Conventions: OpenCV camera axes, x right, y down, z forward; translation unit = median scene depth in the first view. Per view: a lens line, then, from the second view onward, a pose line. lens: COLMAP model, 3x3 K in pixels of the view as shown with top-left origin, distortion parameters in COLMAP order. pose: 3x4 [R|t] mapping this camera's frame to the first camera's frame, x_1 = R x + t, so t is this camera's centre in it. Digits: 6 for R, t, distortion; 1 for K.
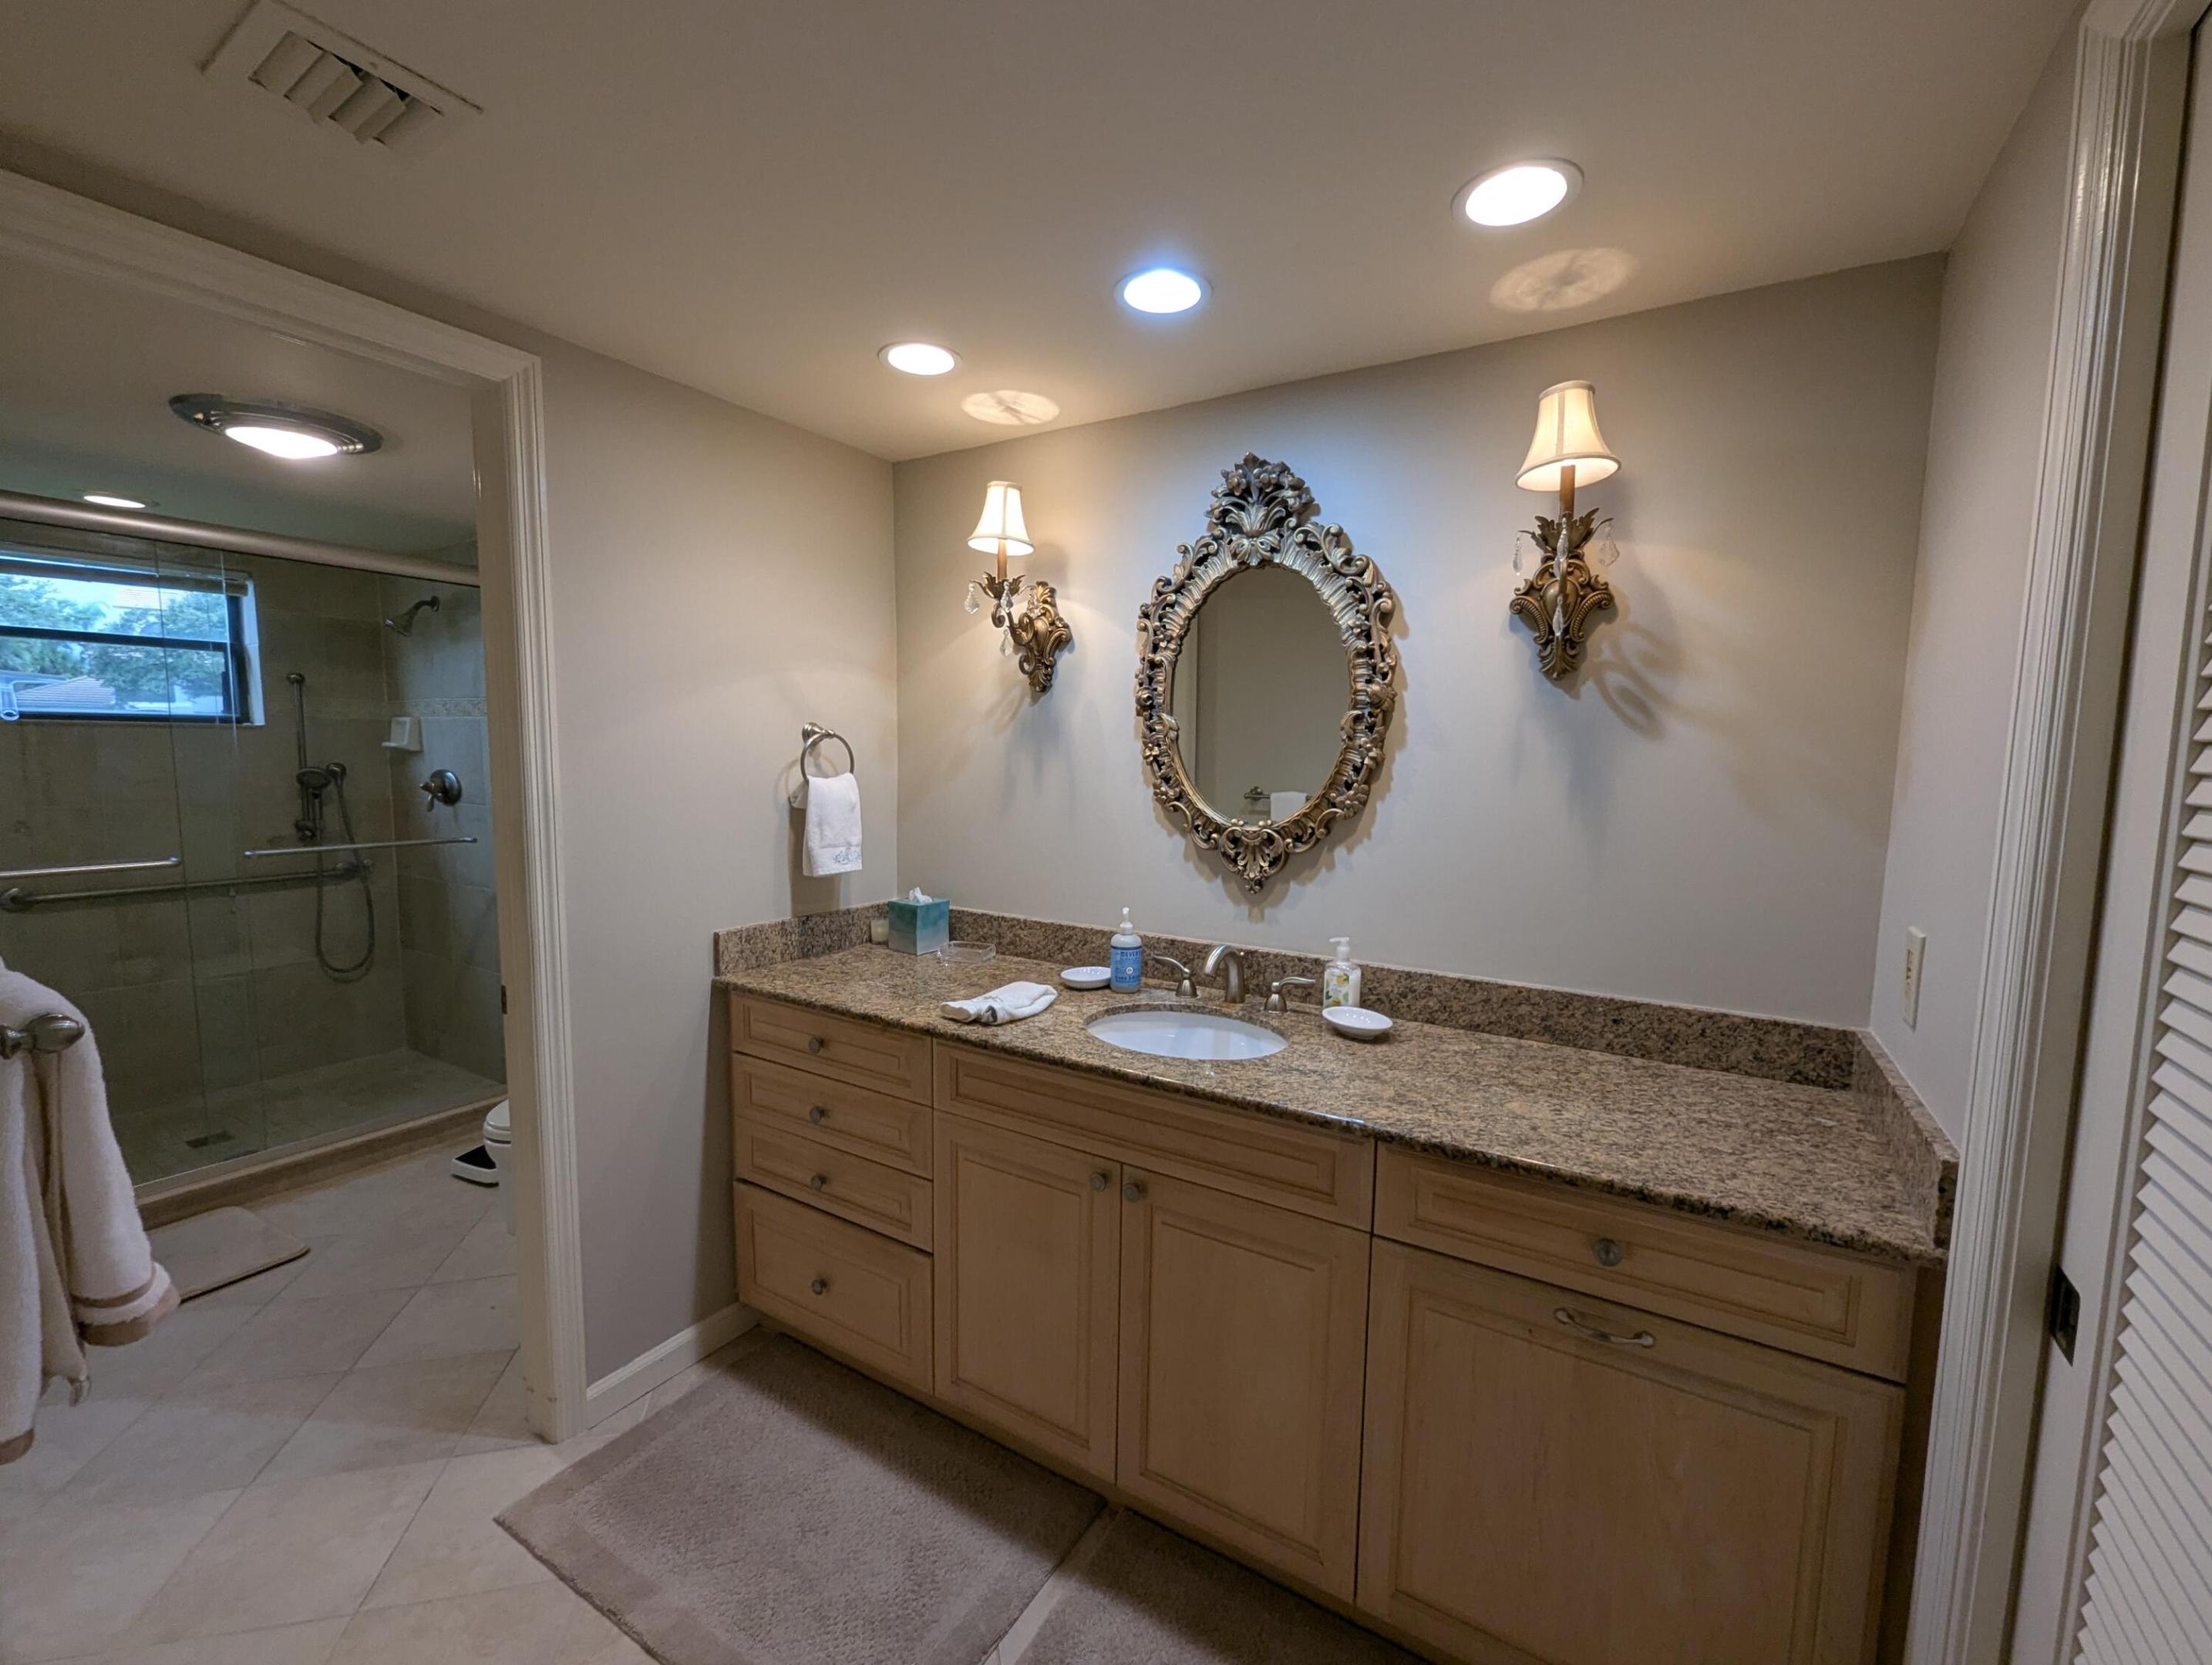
lens RADIAL K [[920.2, 0, 1118.1], [0, 920.2, 866.7], [0, 0, 1]] dist [0.001564, -0.000591]
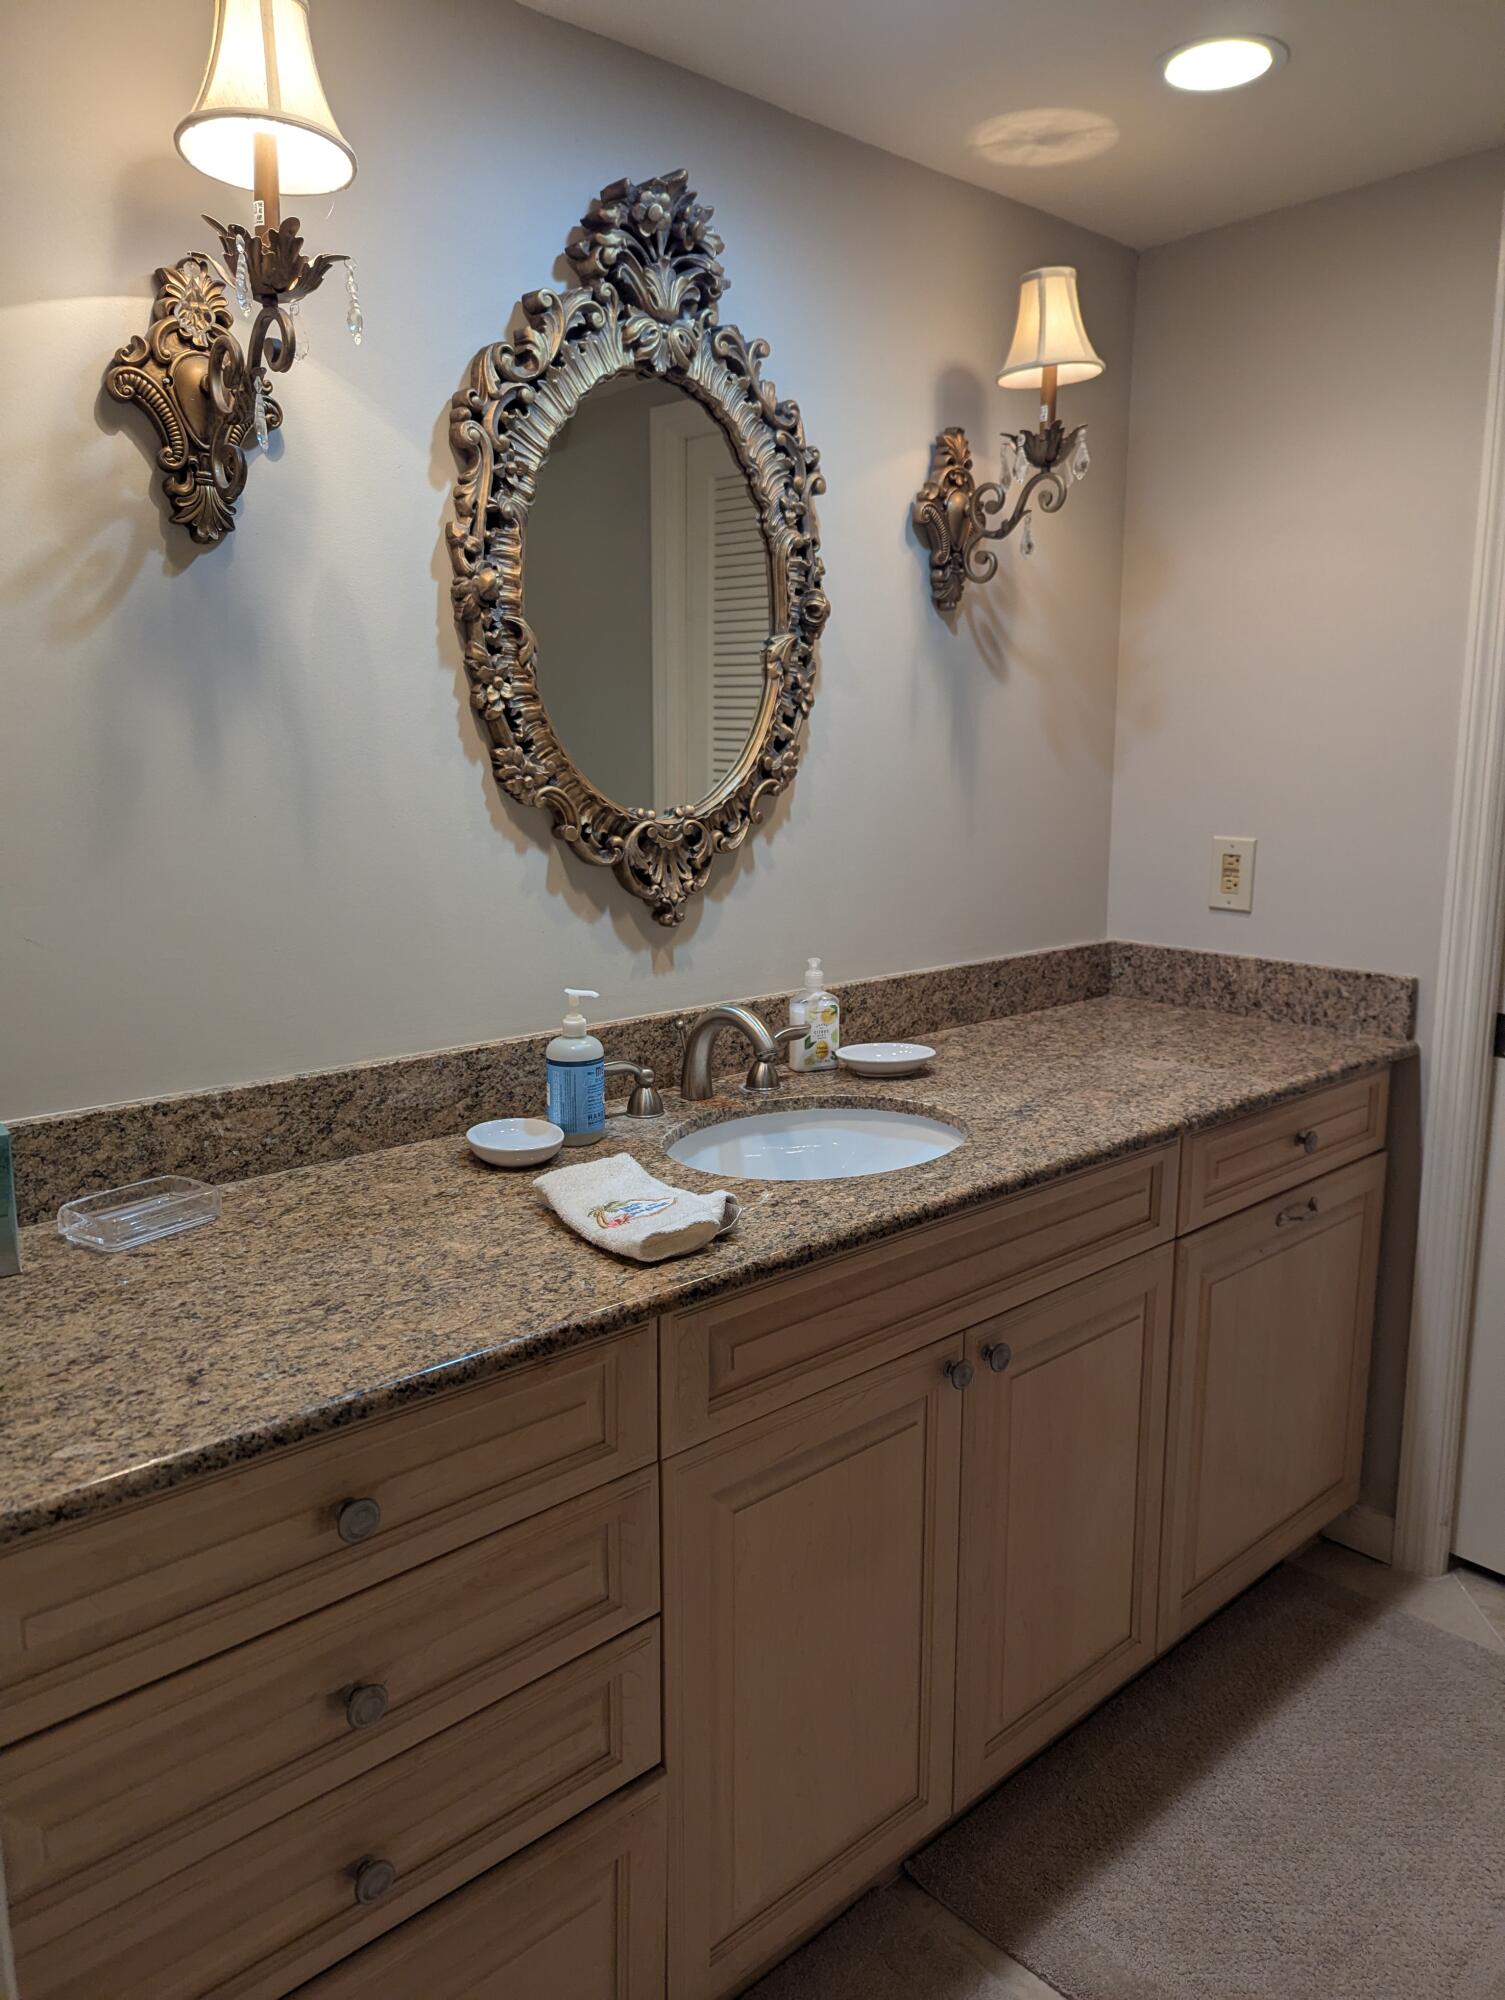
lens RADIAL K [[1456.4, 0, 757.4], [0, 1456.4, 1013.8], [0, 0, 1]] dist [0.081521, -0.065525]
pose [[0.262176, -0.200589, 0.943943, -0.819848], [0.121391, 0.977244, 0.173950, -0.081108], [-0.957355, 0.068981, 0.280560, 0.702272]]
